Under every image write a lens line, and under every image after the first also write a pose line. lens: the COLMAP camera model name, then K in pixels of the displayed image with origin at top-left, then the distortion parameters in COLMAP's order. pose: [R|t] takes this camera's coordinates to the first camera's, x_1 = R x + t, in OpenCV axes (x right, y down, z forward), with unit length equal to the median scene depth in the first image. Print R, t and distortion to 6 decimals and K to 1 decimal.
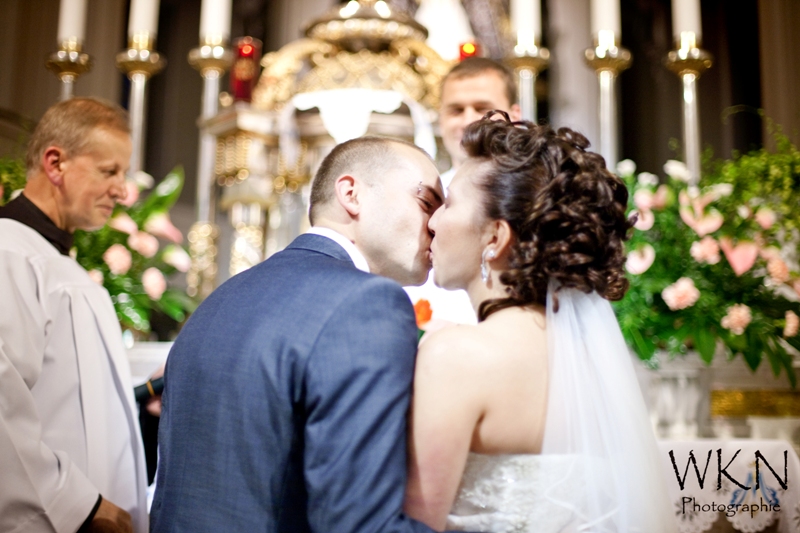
lens RADIAL K [[1166.8, 0, 400.0], [0, 1166.8, 266.5], [0, 0, 1]] dist [-0.037813, -0.088745]
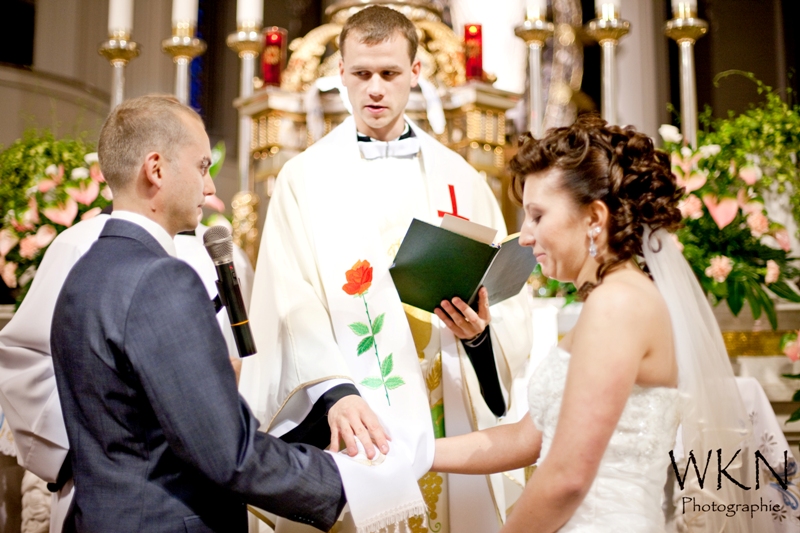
lens RADIAL K [[1153.5, 0, 400.0], [0, 1153.5, 266.5], [0, 0, 1]] dist [0.005052, 0.013474]
pose [[0.997948, -0.023233, -0.059669, 0.047576], [0.026077, 0.998539, 0.047335, -0.015258], [0.058482, -0.048794, 0.997095, -0.103551]]
